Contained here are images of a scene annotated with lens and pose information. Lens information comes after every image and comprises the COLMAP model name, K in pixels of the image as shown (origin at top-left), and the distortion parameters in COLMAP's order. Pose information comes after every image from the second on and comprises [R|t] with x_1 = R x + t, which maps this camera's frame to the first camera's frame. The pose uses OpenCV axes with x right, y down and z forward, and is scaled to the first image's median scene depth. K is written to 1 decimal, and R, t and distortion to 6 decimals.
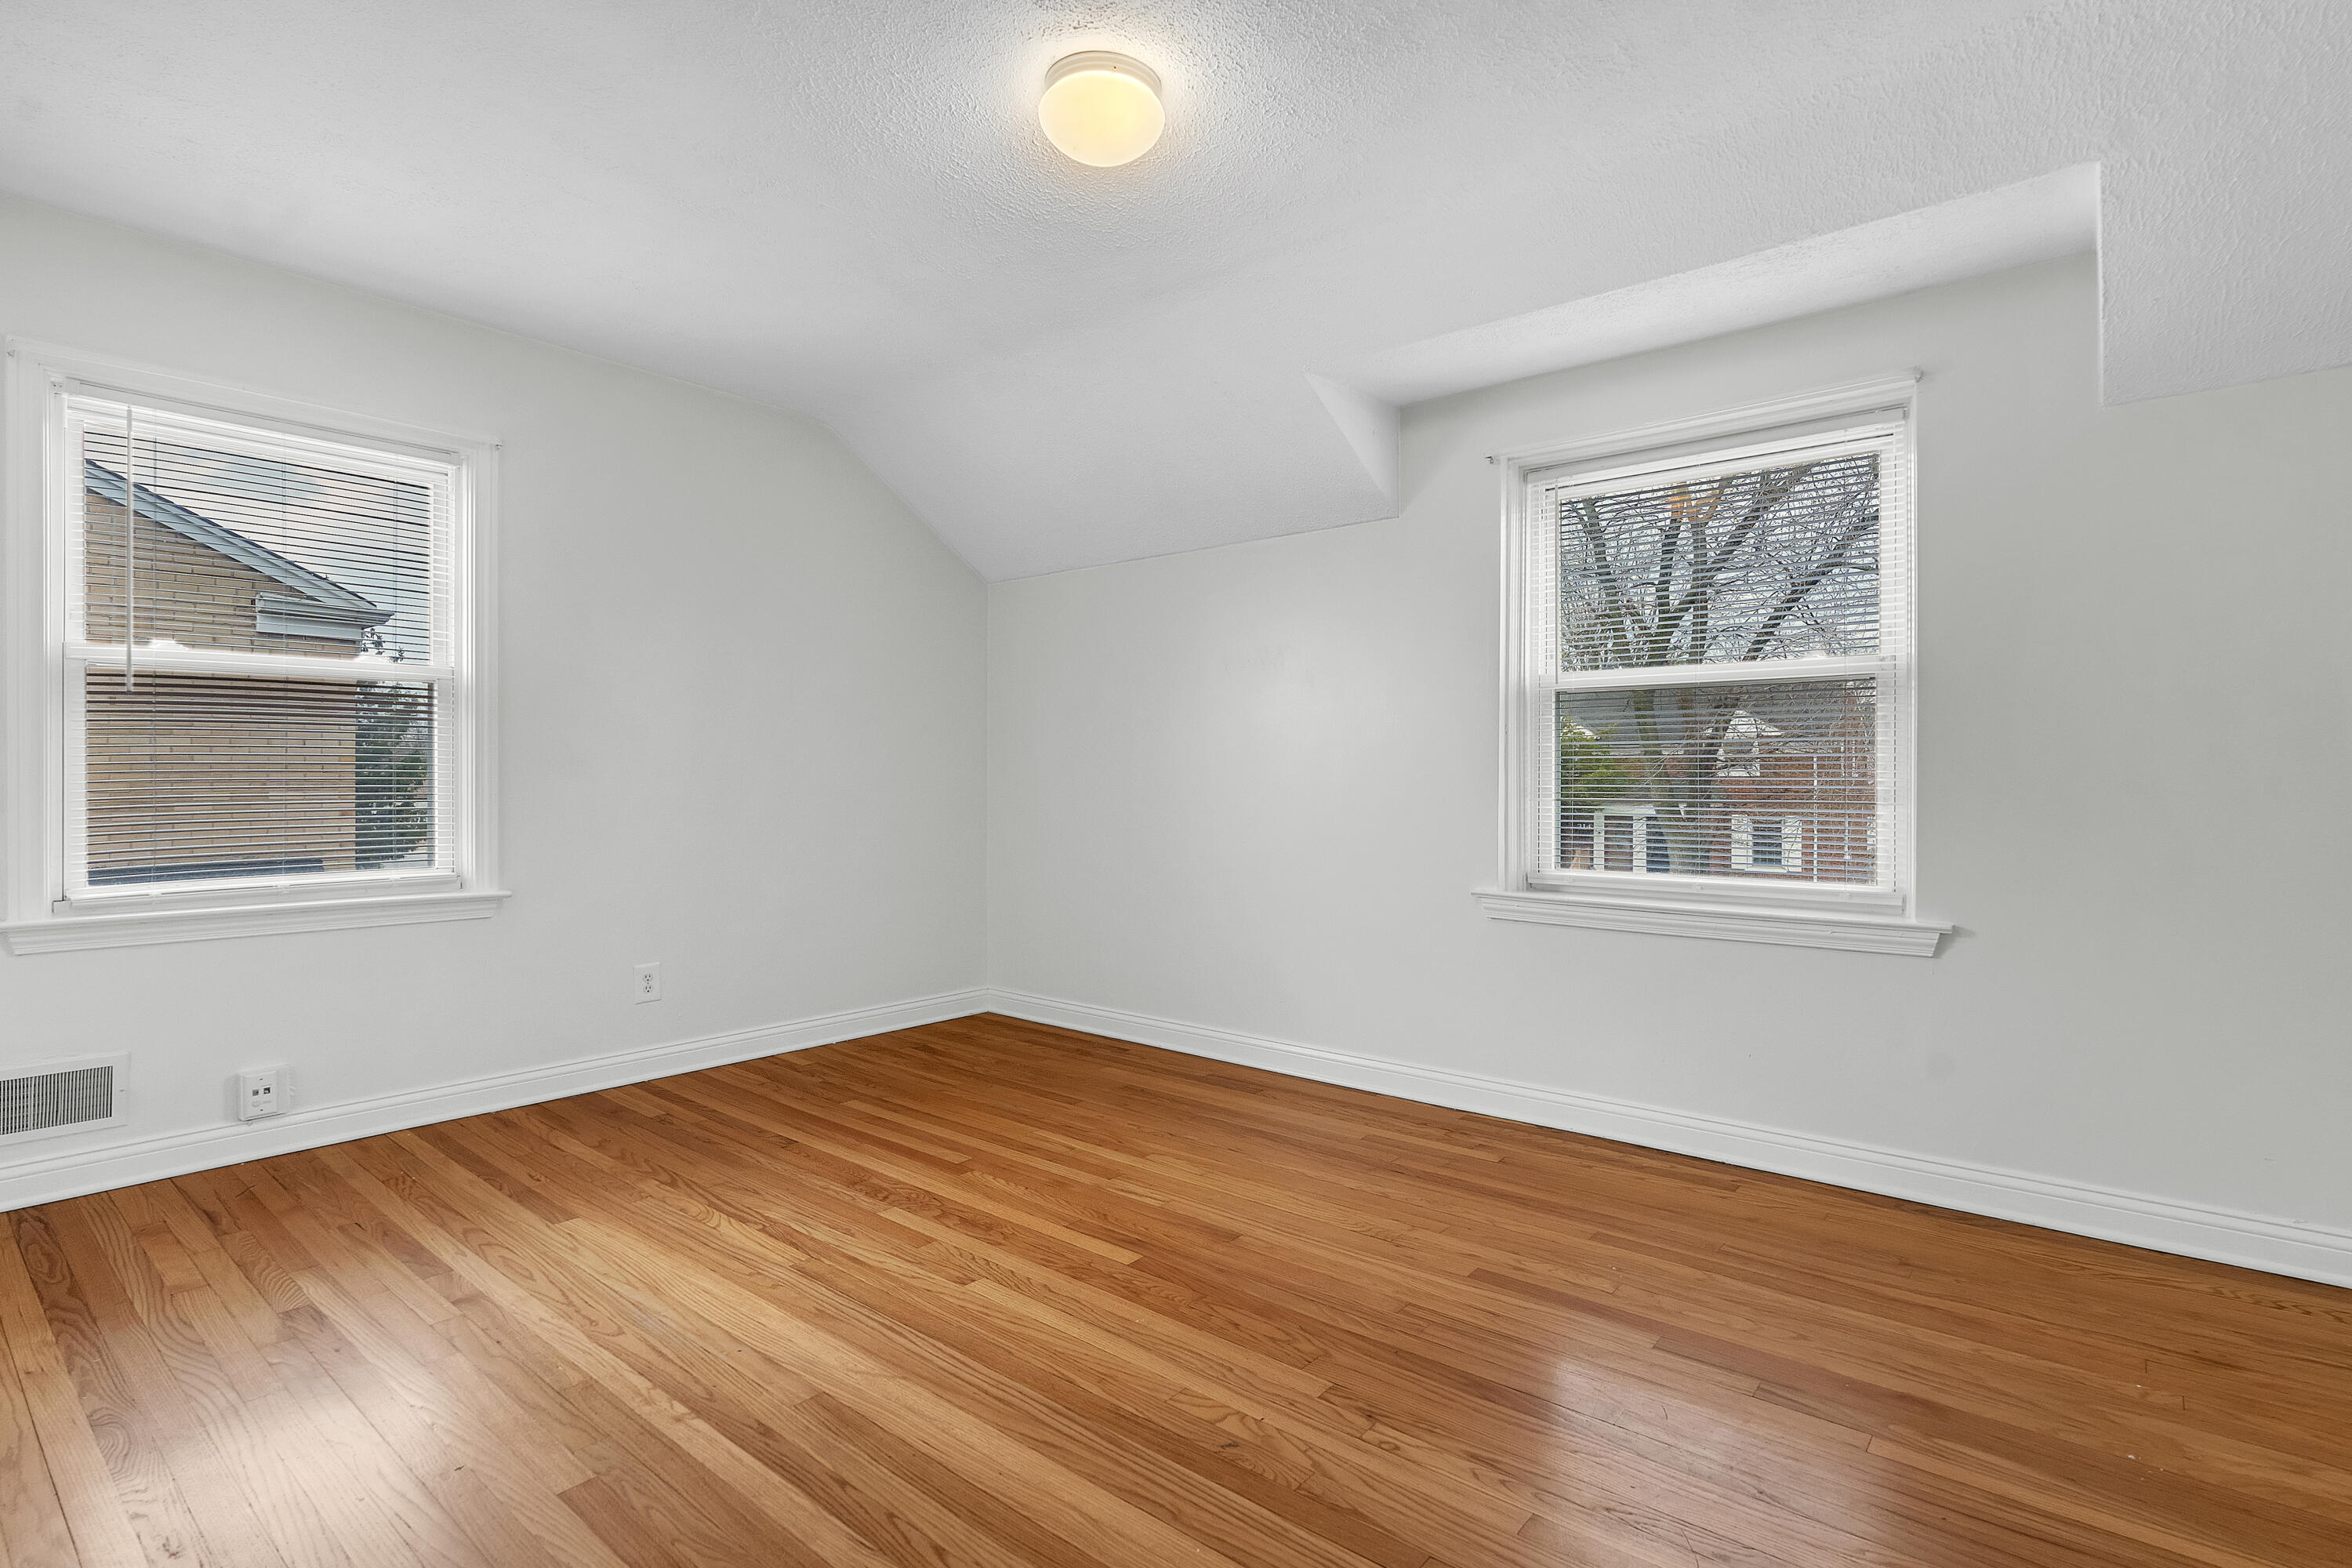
lens RADIAL K [[1116.7, 0, 1166.1], [0, 1116.7, 787.3], [0, 0, 1]] dist [-0.015480, 0.000003]
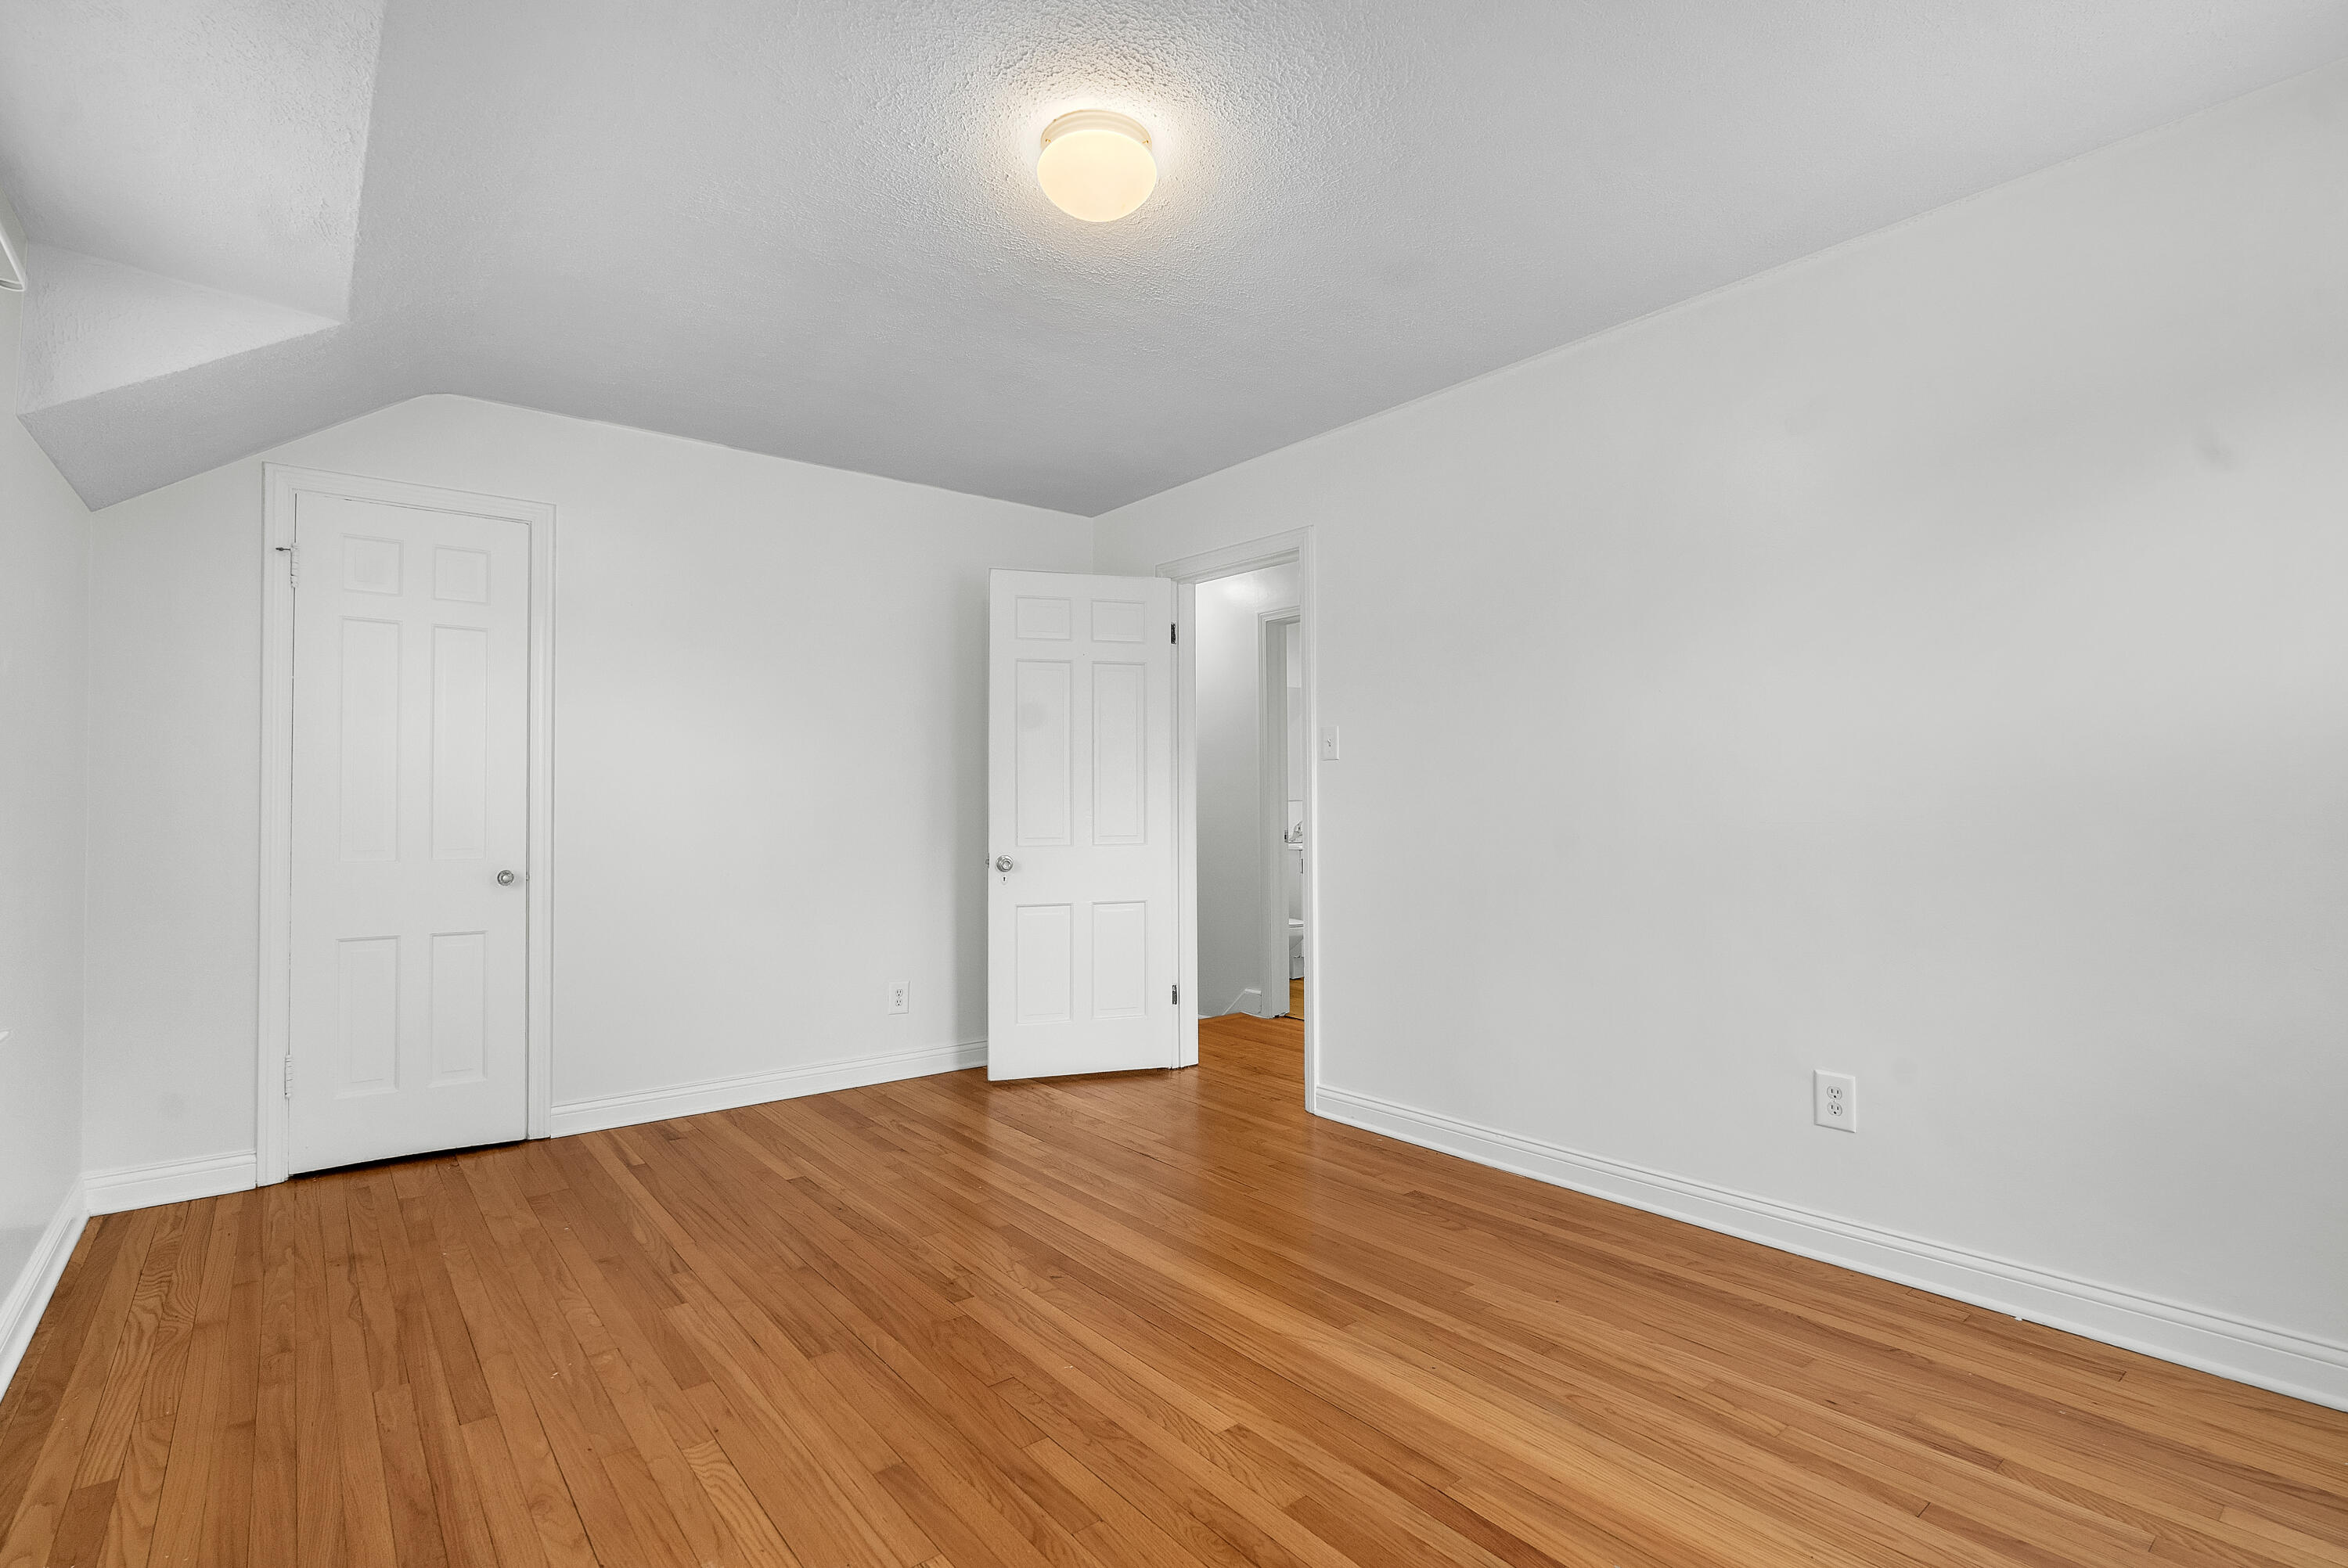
lens RADIAL K [[1114.7, 0, 1163.5], [0, 1114.7, 789.4], [0, 0, 1]] dist [-0.015480, 0.000003]
pose [[-0.980262, 0.007495, 0.197561, -0.308001], [0.007052, 0.999971, -0.002942, -0.060599], [-0.197577, -0.001491, -0.980286, 1.917593]]
